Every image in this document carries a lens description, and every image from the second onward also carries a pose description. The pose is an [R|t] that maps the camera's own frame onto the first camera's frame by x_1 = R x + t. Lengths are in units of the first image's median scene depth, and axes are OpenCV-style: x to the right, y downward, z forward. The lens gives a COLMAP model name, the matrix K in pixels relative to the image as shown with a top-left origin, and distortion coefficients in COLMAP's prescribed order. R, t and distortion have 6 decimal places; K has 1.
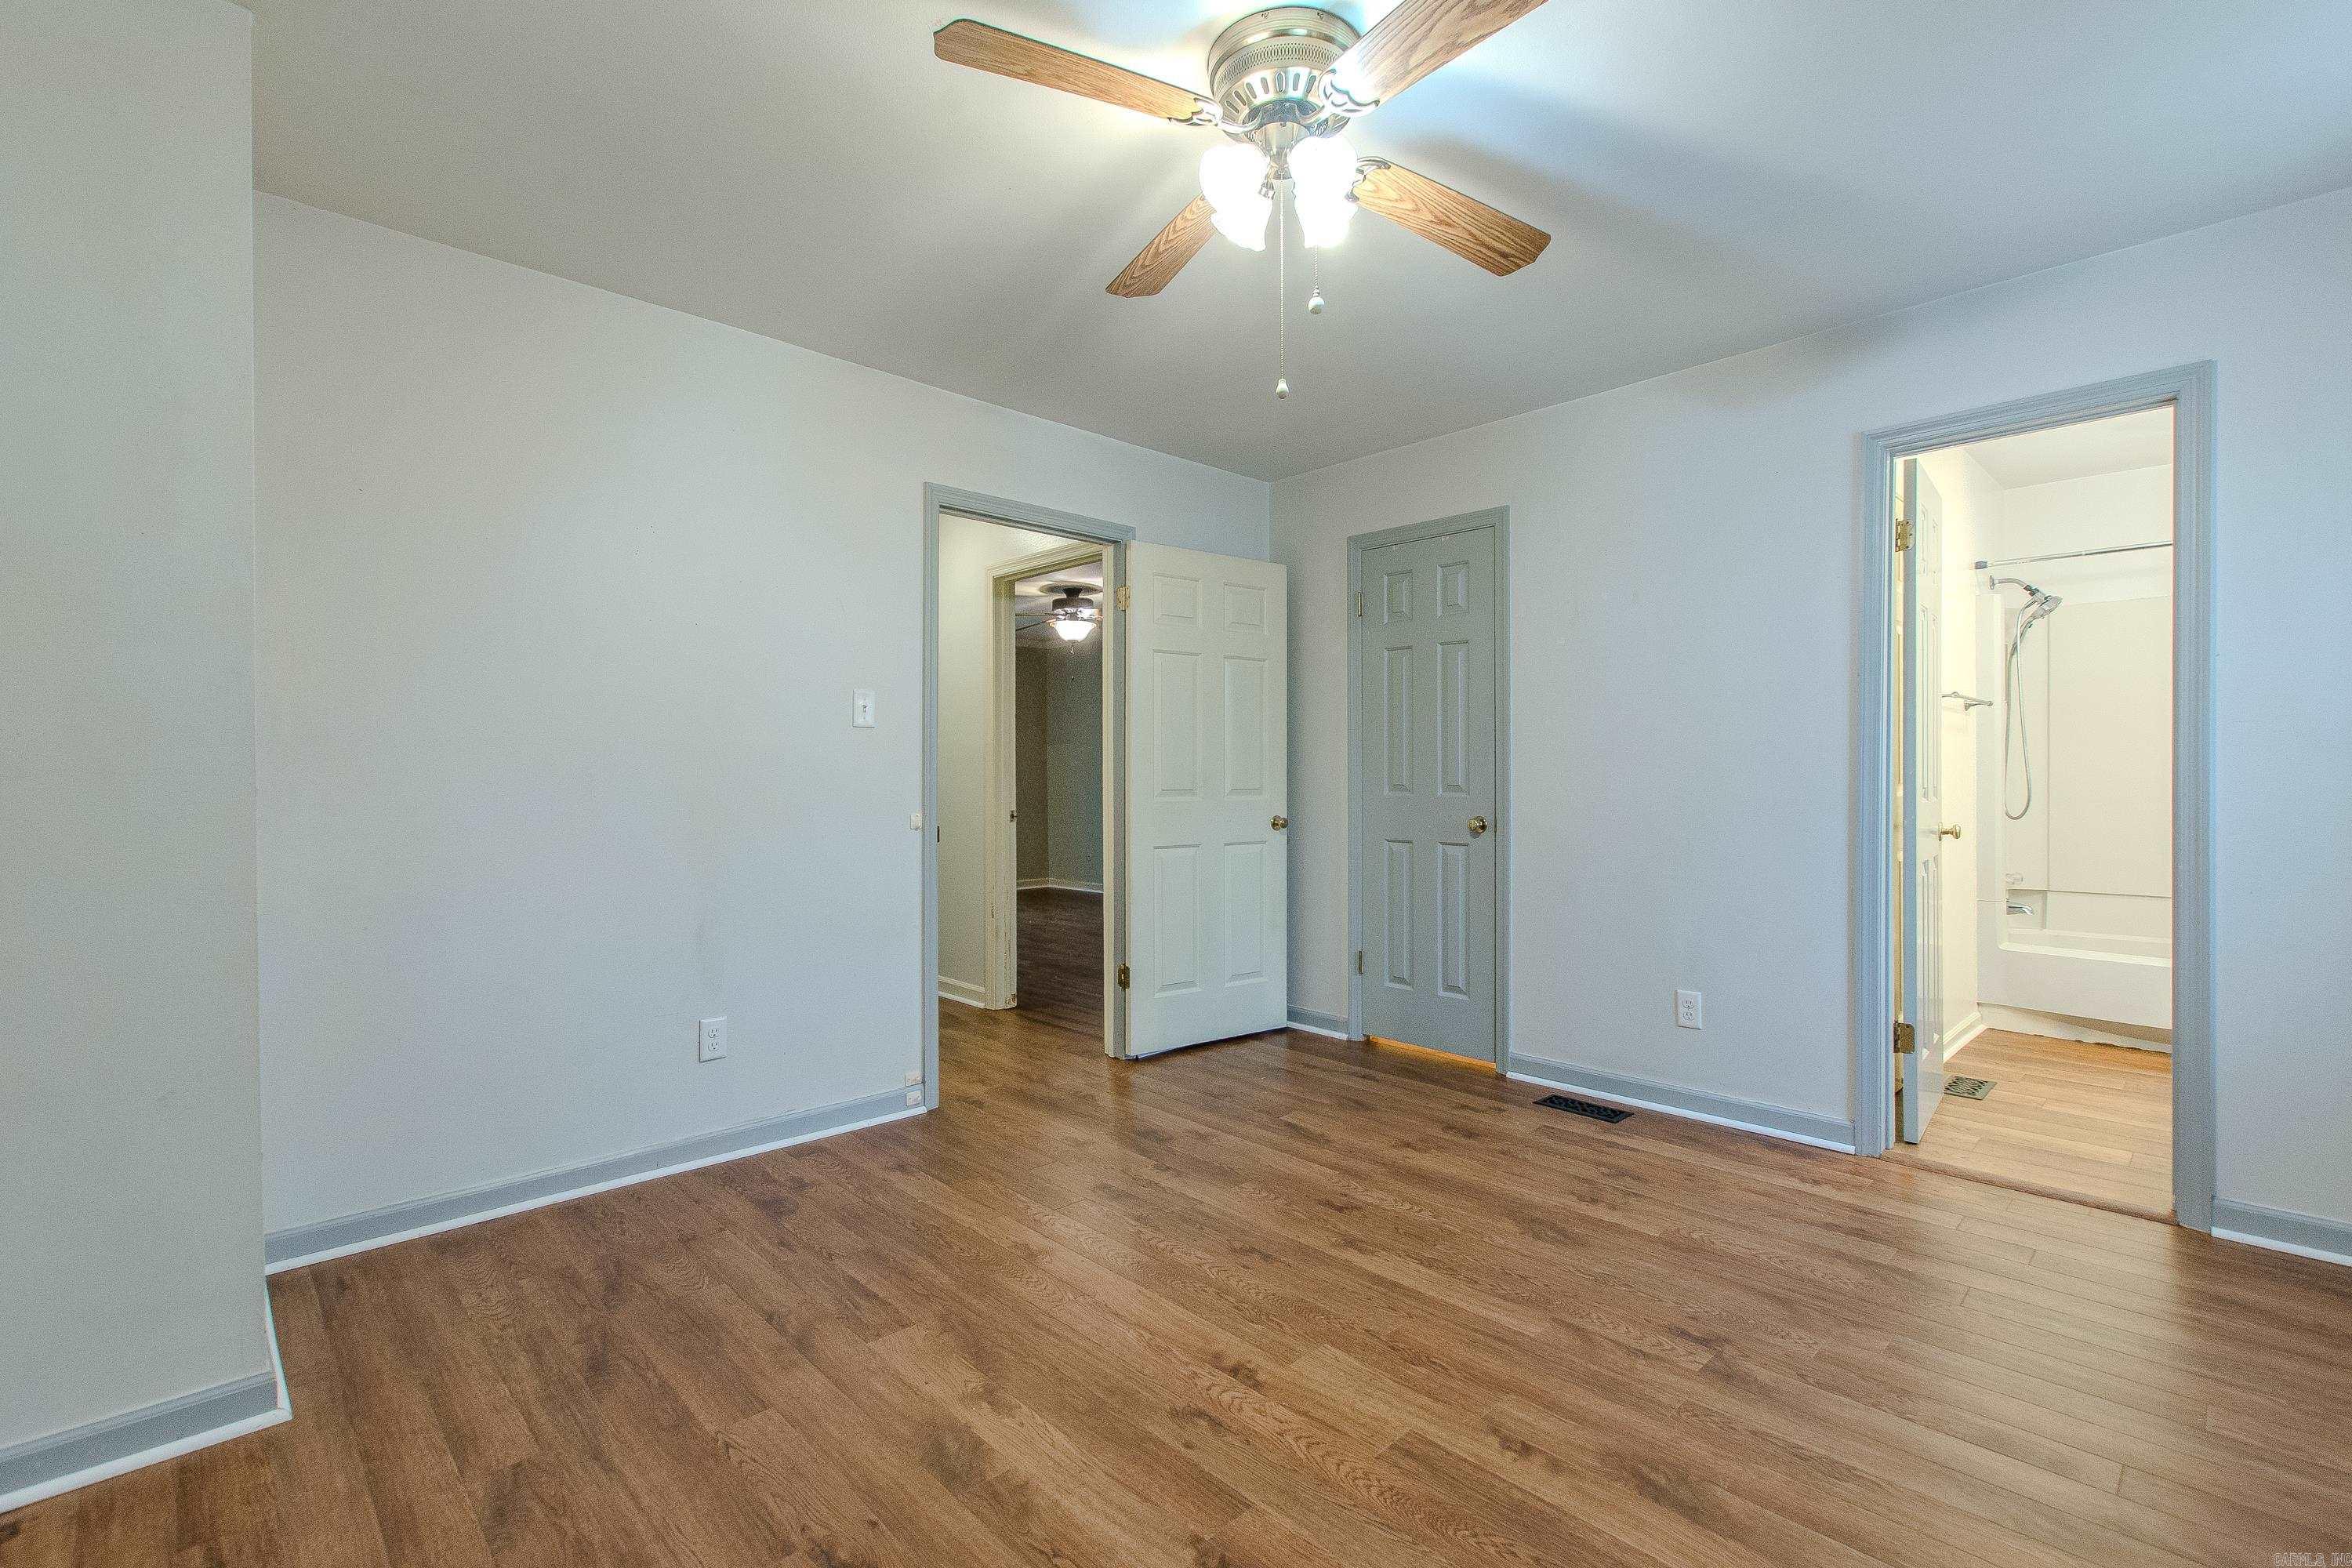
lens RADIAL K [[1056.1, 0, 1188.3], [0, 1056.1, 764.2], [0, 0, 1]] dist [-0.001549, 0.000390]
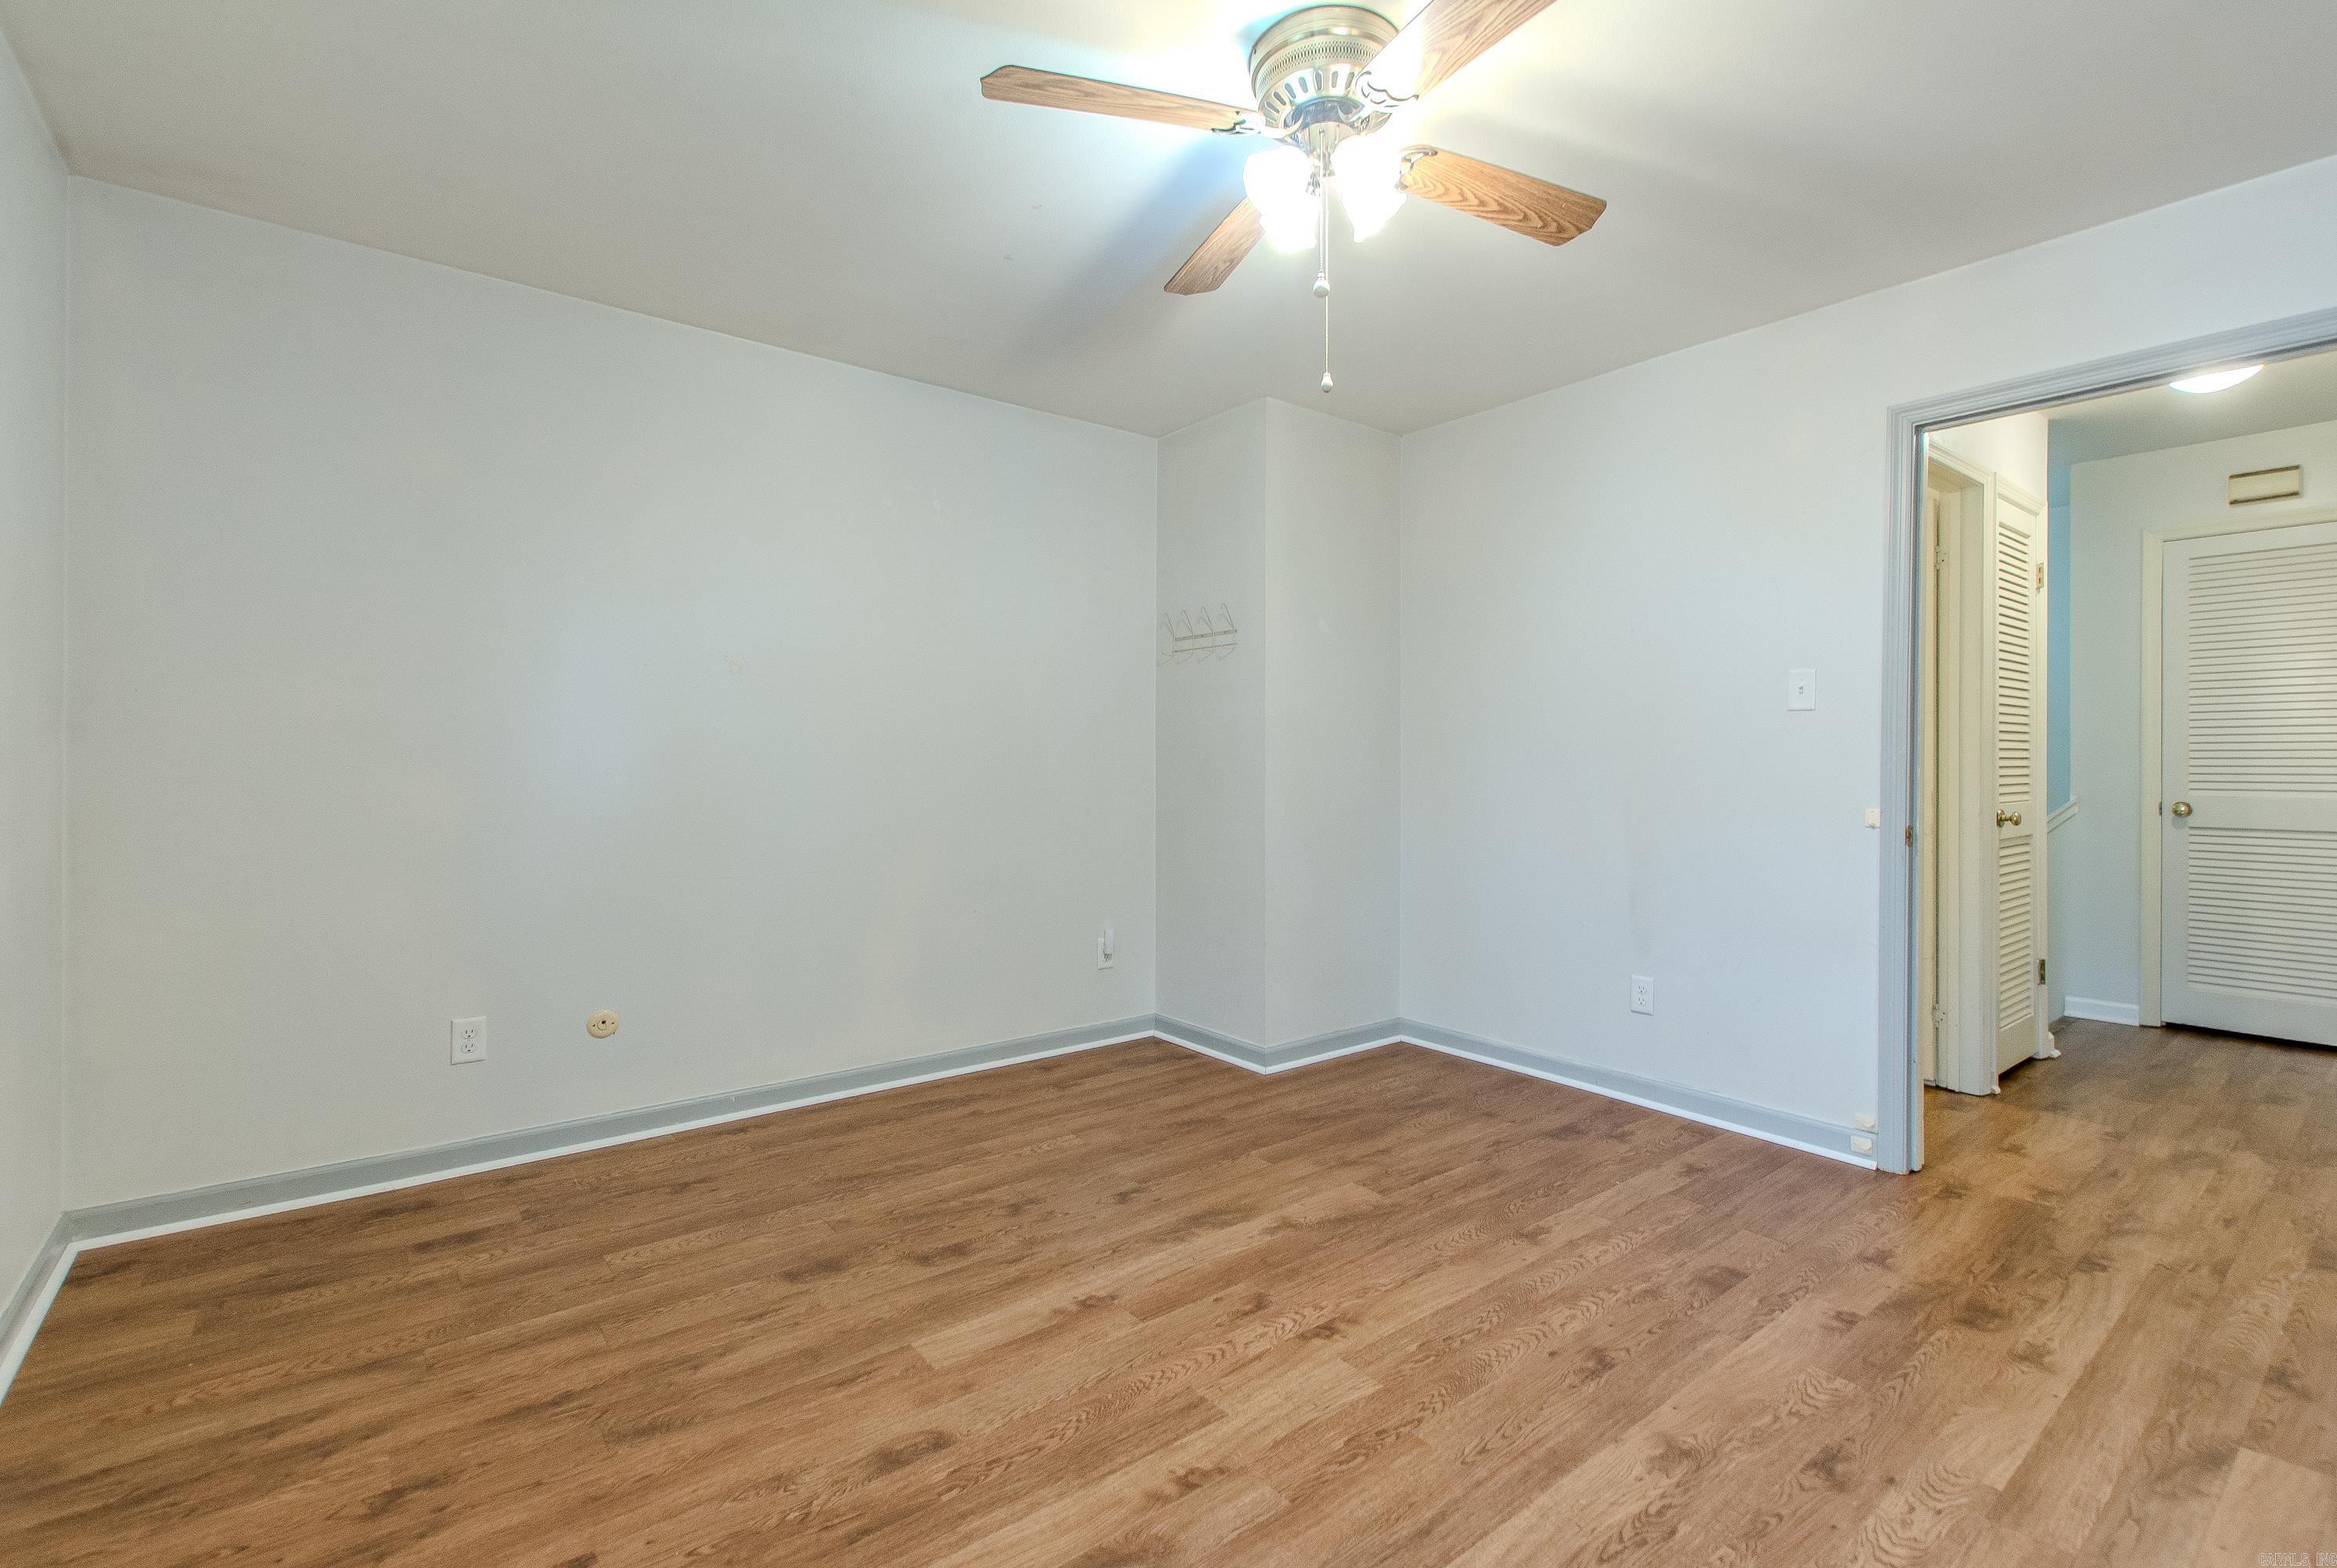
lens RADIAL K [[1048.7, 0, 1168.1], [0, 1048.7, 753.5], [0, 0, 1]] dist [0.000737, -0.000181]
pose [[-0.105988, -0.003962, -0.994360, 0.900181], [0.008430, 0.999953, -0.004883, 0.009563], [0.994332, -0.008901, -0.105949, 0.790115]]
